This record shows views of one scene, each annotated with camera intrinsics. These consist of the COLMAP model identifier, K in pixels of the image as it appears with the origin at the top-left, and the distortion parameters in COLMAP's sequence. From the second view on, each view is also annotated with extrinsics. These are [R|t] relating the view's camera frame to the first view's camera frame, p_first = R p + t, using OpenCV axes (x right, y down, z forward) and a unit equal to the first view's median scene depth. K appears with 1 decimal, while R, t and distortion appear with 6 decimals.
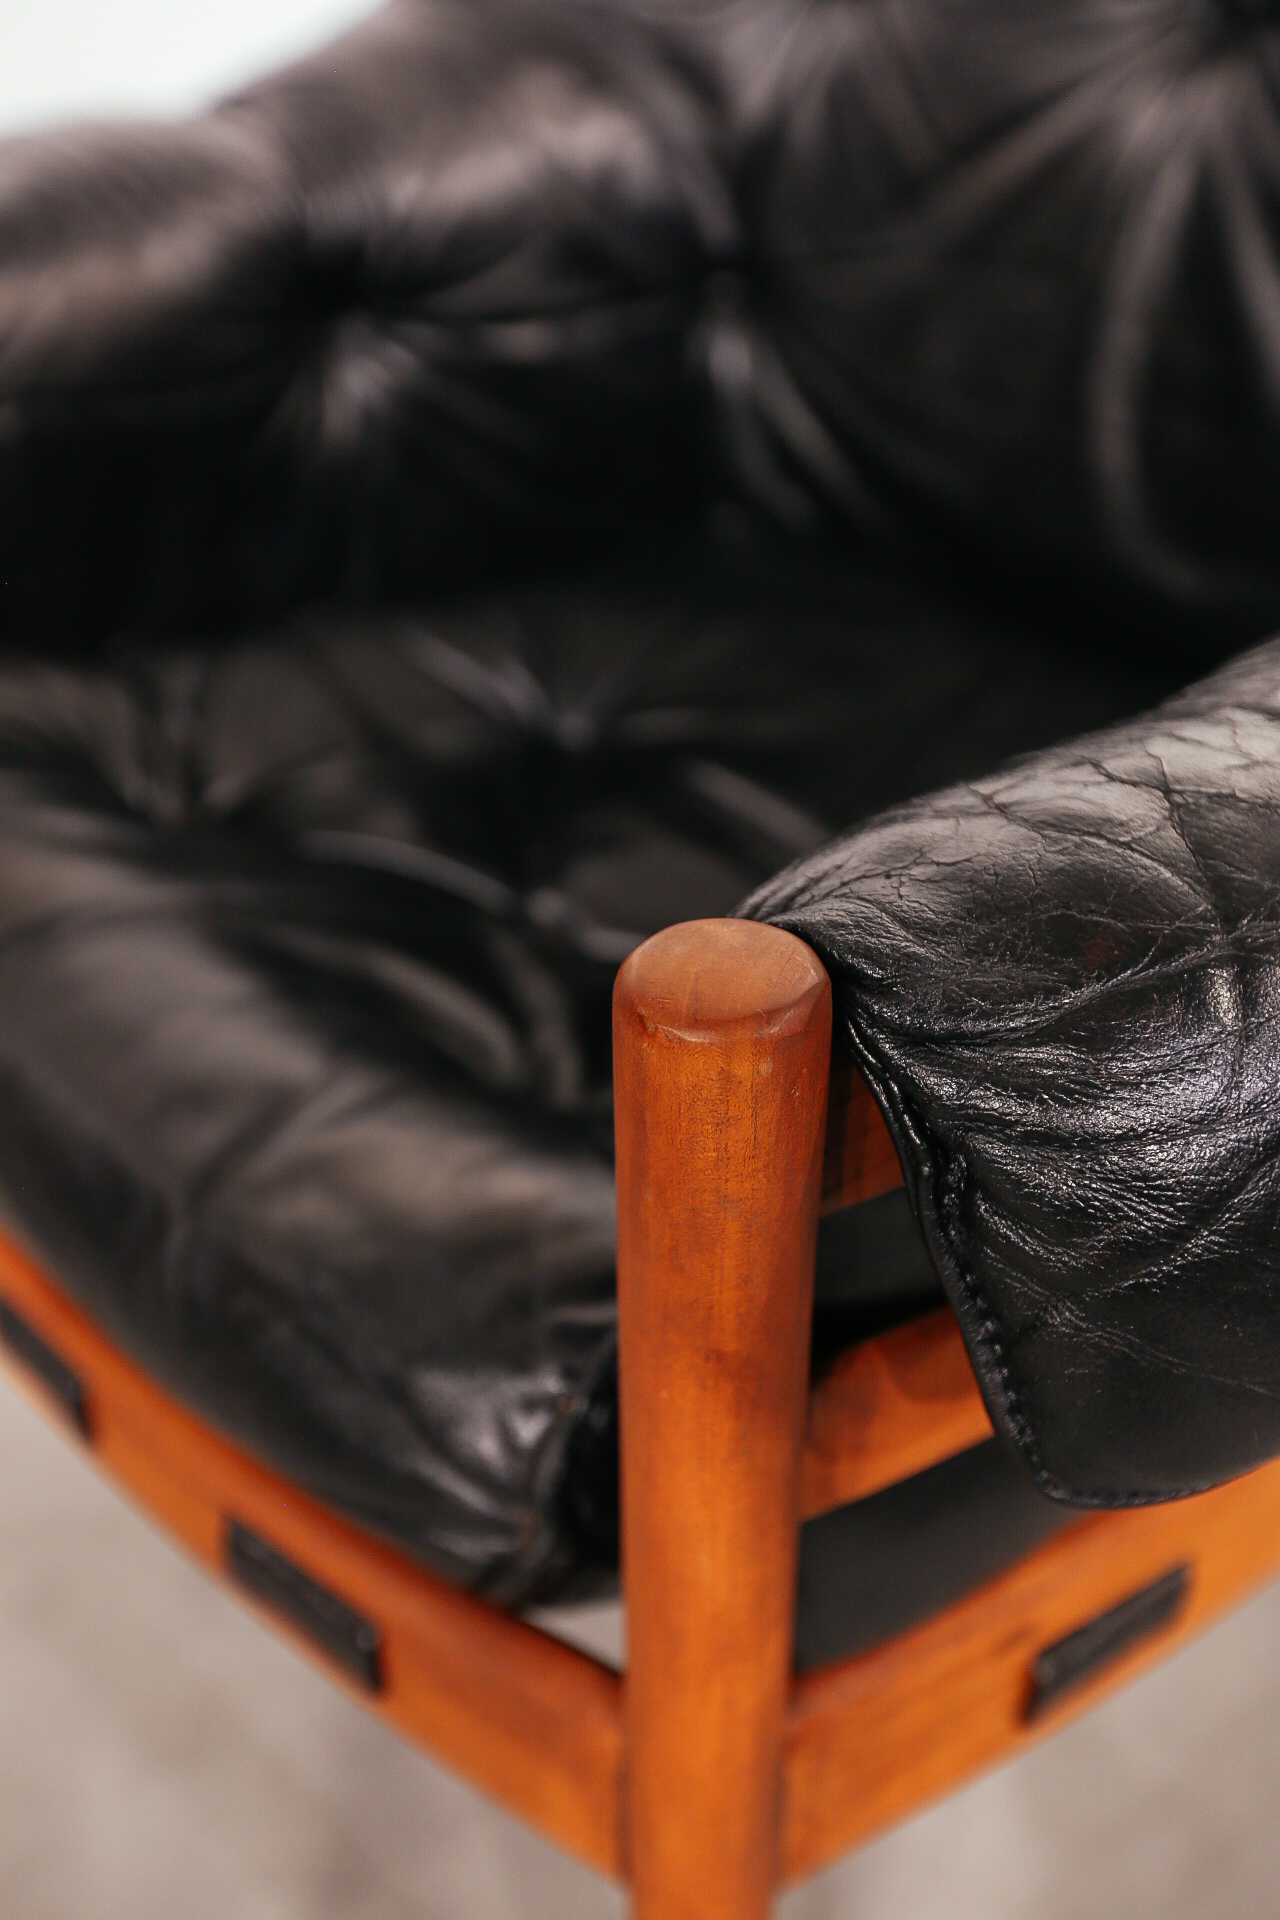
lens RADIAL K [[1753.2, 0, 640.0], [0, 1753.2, 960.0], [0, 0, 1]] dist [0.004031, 0.002447]
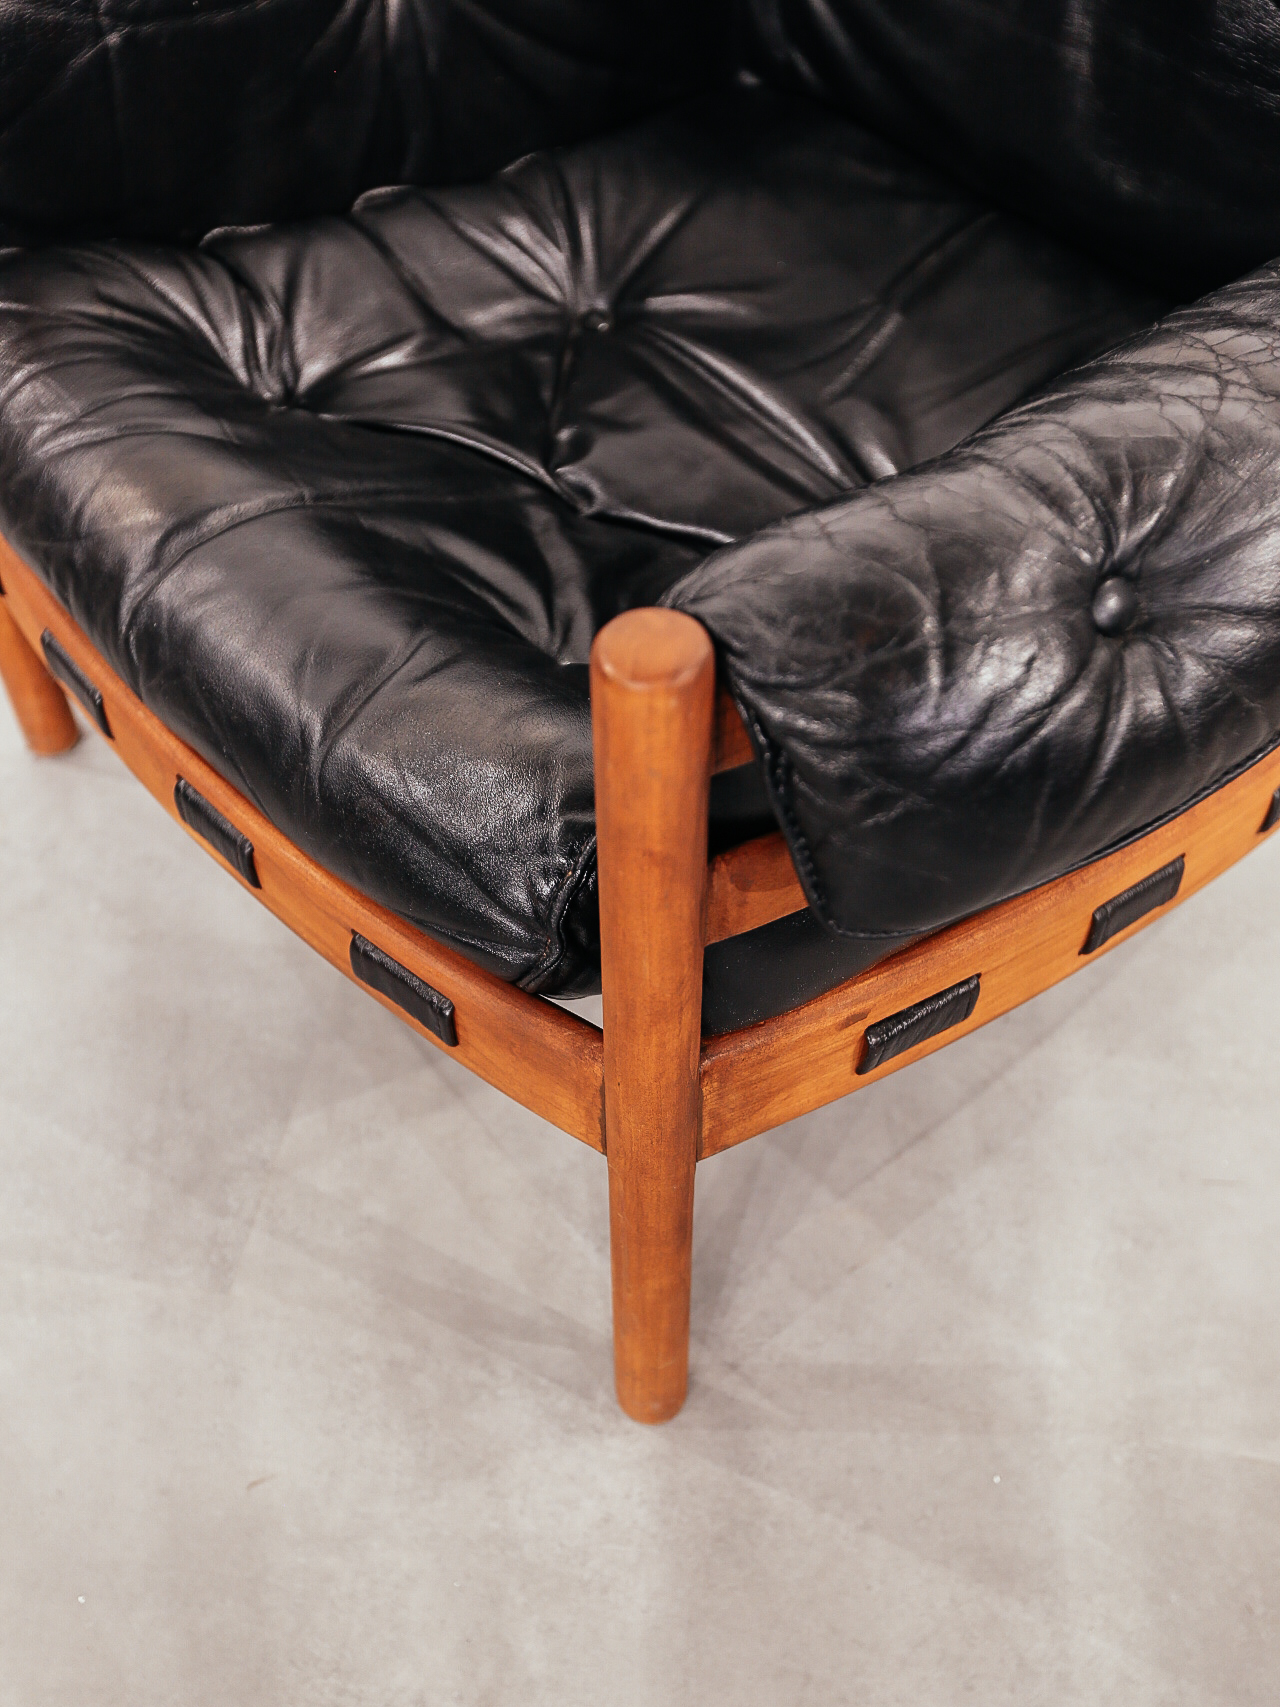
lens RADIAL K [[1664.2, 0, 640.0], [0, 1664.2, 853.5], [0, 0, 1]] dist [-0.003592, -0.002274]
pose [[0.999659, 0.020946, -0.015569, 0.057845], [-0.016368, 0.967830, 0.251071, -0.185523], [0.020327, -0.250730, 0.967844, -0.592100]]
